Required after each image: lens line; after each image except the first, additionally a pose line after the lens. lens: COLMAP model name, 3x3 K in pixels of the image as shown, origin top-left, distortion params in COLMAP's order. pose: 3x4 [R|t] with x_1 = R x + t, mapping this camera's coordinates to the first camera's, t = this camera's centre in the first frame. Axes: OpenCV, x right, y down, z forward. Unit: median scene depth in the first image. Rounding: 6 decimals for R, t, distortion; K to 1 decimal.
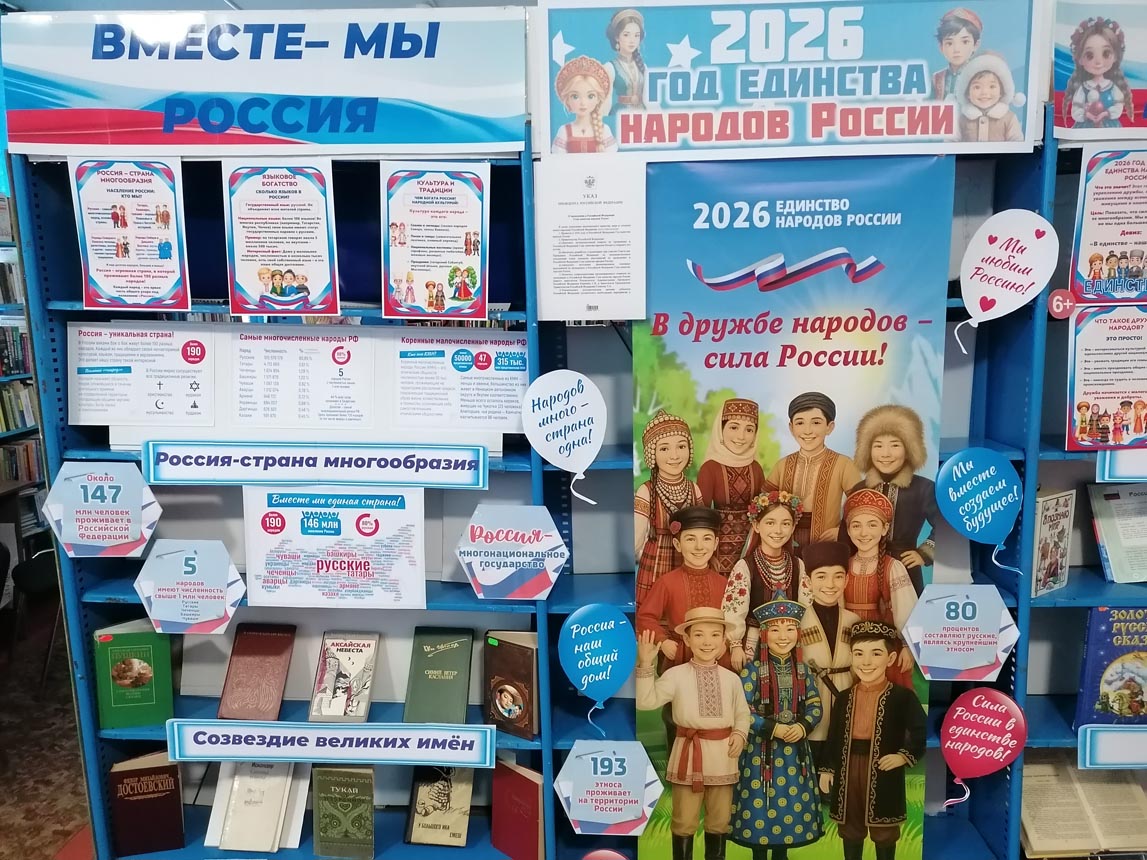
lens RADIAL K [[870.4, 0, 573.9], [0, 870.4, 436.1], [0, 0, 1]] dist [0.044737, -0.022582]
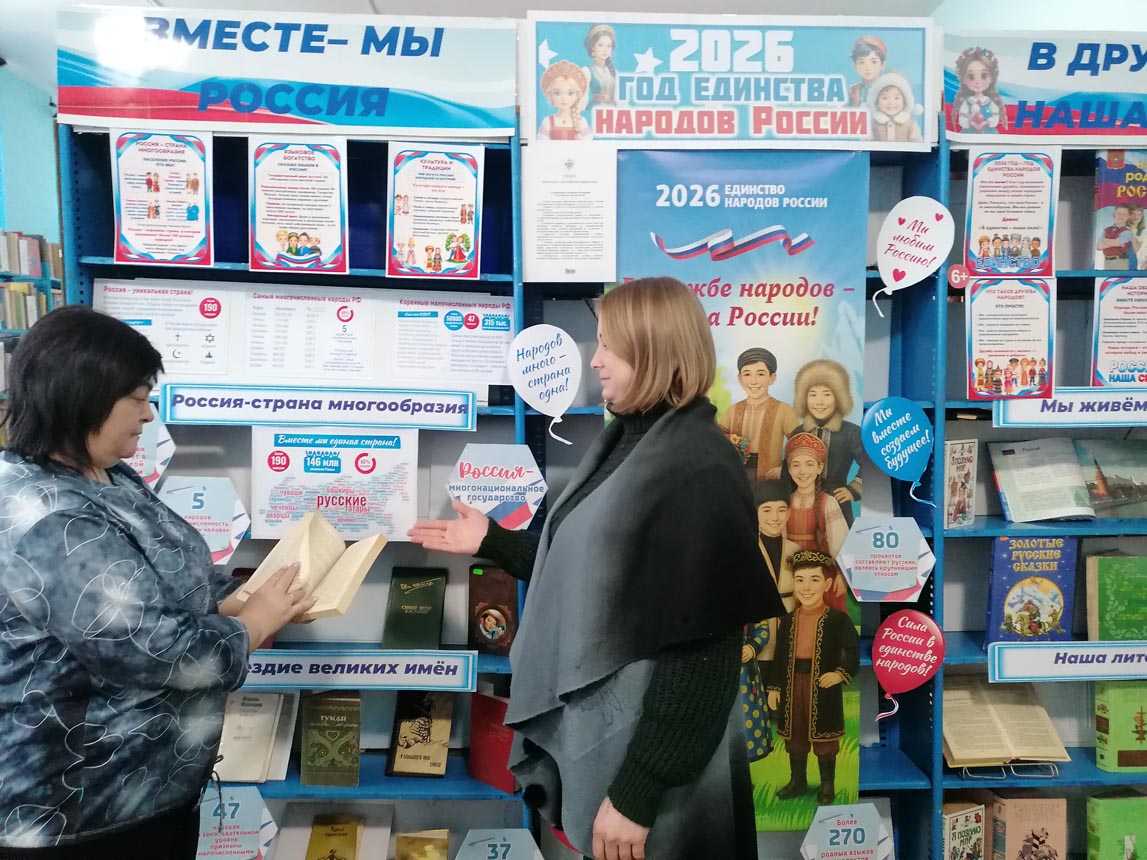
lens RADIAL K [[870.4, 0, 578.5], [0, 870.4, 431.7], [0, 0, 1]] dist [0.044737, -0.022582]
pose [[0.997249, 0.010234, 0.073420, -0.050344], [-0.003166, 0.995401, -0.095747, 0.174803], [-0.074062, 0.095251, 0.992694, -0.131951]]
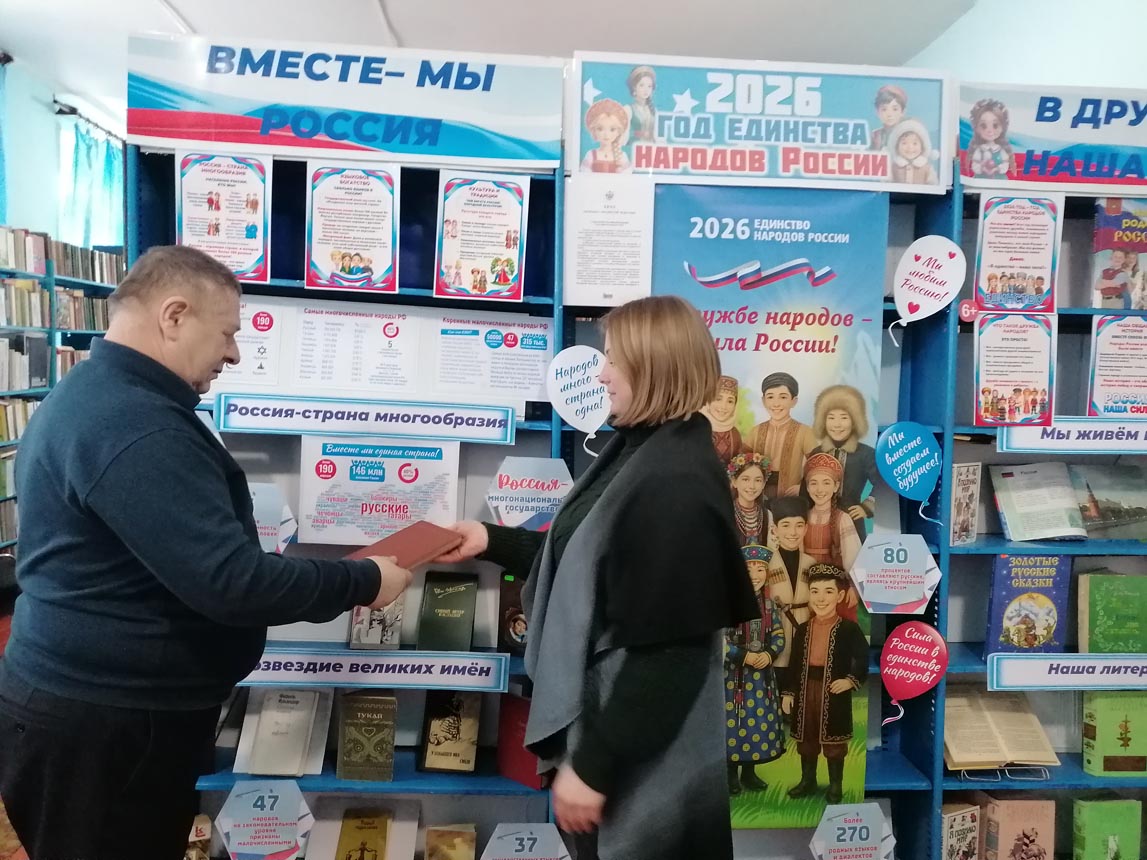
lens RADIAL K [[870.4, 0, 580.9], [0, 870.4, 431.2], [0, 0, 1]] dist [0.044737, -0.022582]
pose [[0.994045, 0.033736, 0.103619, -0.136141], [-0.023133, 0.994529, -0.101867, 0.166877], [-0.106489, 0.098864, 0.989387, -0.192746]]
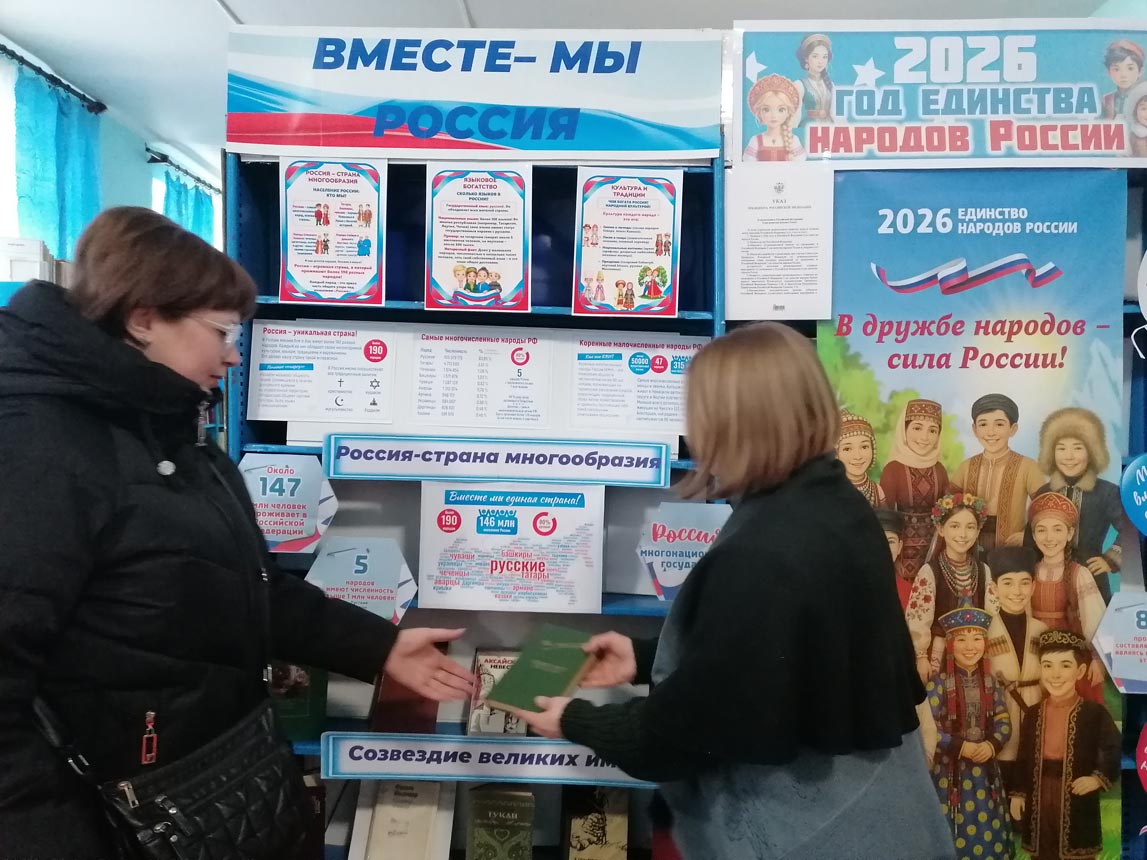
lens RADIAL K [[870.4, 0, 579.2], [0, 870.4, 428.6], [0, 0, 1]] dist [0.044737, -0.022582]
pose [[0.999580, 0.016064, 0.024109, -0.233694], [-0.012438, 0.989547, -0.143674, 0.142651], [-0.026165, 0.143314, 0.989331, 0.010286]]
